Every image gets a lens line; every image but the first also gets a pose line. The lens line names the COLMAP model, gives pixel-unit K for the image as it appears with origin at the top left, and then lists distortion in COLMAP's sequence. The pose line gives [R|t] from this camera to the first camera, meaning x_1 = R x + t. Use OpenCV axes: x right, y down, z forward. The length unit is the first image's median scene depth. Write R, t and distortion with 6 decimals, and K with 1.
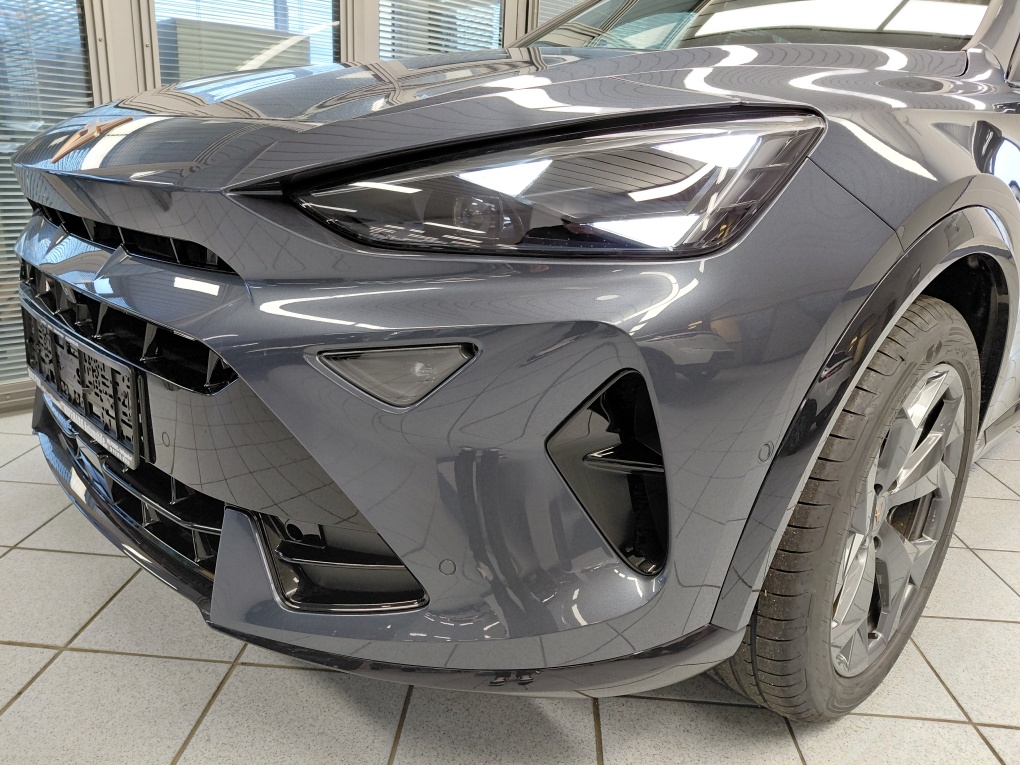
lens RADIAL K [[756.1, 0, 509.7], [0, 756.1, 395.2], [0, 0, 1]] dist [-0.002227, -0.009809]
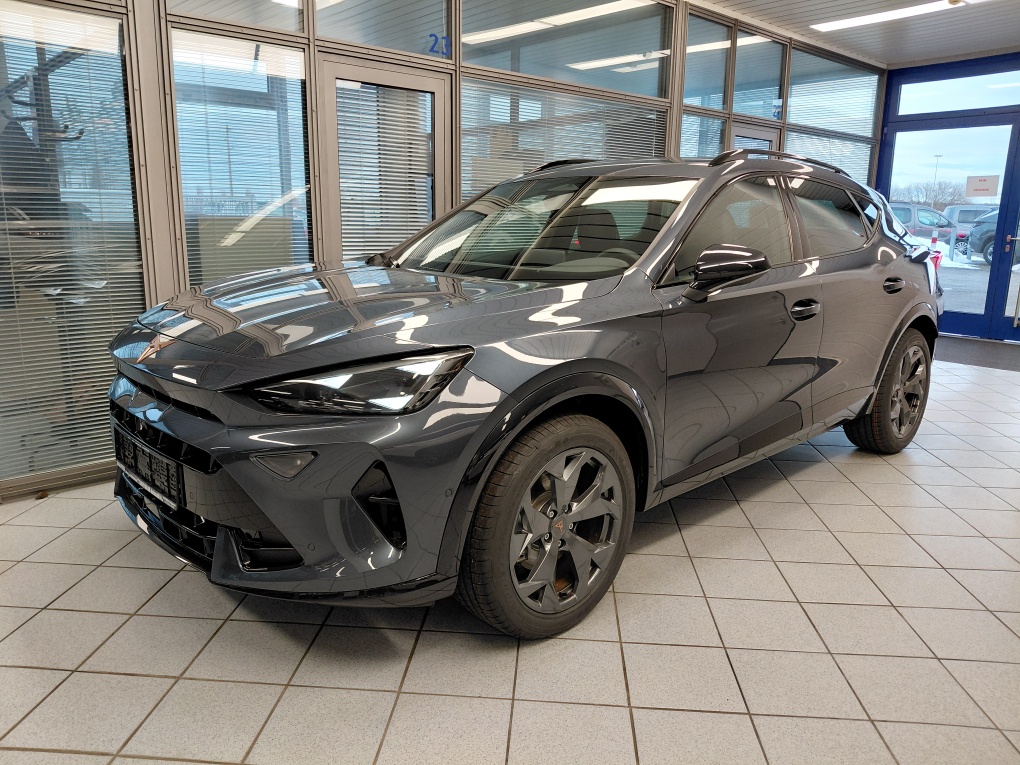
lens RADIAL K [[757.3, 0, 508.6], [0, 757.3, 382.2], [0, 0, 1]] dist [0.031165, -0.062846]
pose [[0.999212, -0.031285, -0.024424, 0.483287], [0.028937, 0.995413, -0.091193, -0.037530], [0.027165, 0.090415, 0.995534, -1.098254]]
